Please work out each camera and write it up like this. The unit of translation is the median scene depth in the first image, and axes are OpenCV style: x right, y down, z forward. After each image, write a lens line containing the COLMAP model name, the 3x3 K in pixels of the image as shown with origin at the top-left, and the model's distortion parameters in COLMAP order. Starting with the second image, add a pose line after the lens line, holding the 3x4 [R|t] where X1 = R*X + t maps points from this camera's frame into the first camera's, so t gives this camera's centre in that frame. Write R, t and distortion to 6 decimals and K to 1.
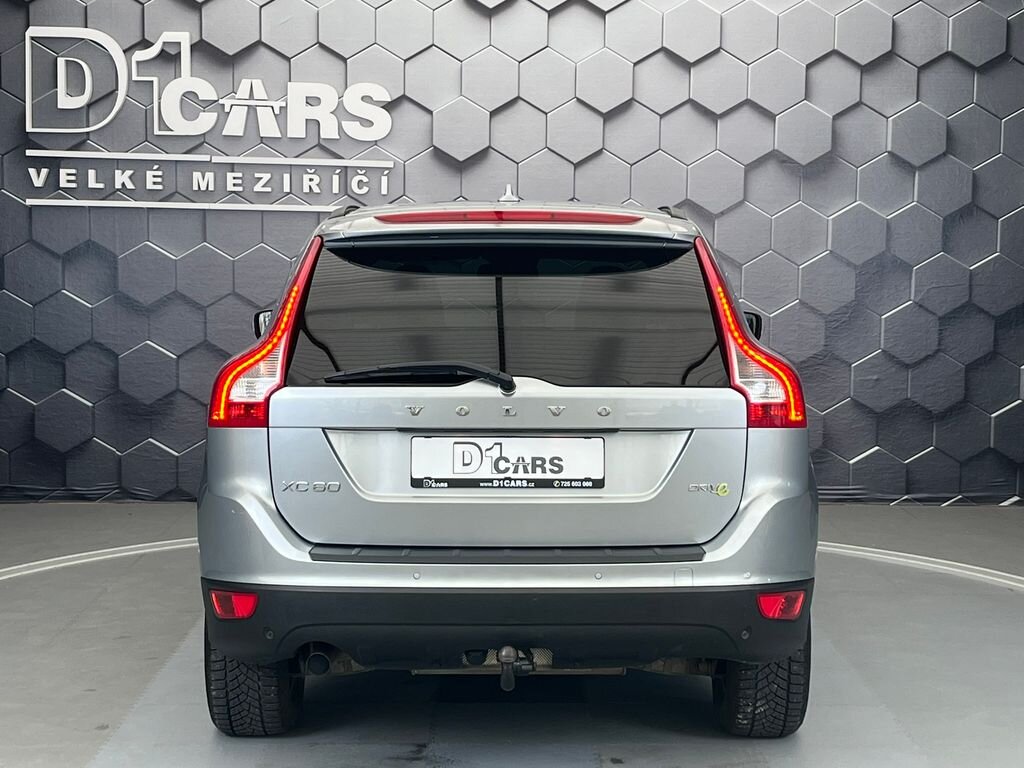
lens RADIAL K [[1860.7, 0, 512.4], [0, 1860.7, 386.0], [0, 0, 1]] dist [0.082654, 0.000000]
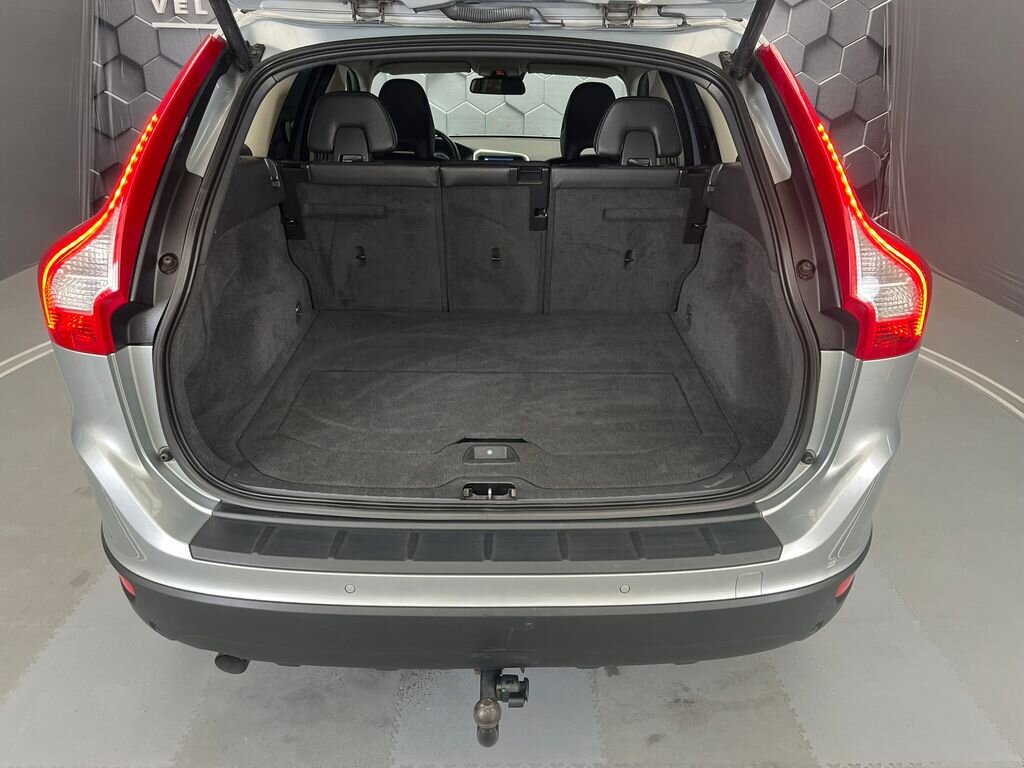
lens RADIAL K [[782.7, 0, 506.3], [0, 782.7, 387.3], [0, 0, 1]] dist [-0.000224, -0.011288]
pose [[0.999919, 0.009502, 0.008474, 0.000852], [-0.011666, 0.950345, 0.310981, -0.025751], [-0.005098, -0.311055, 0.950378, 0.361100]]
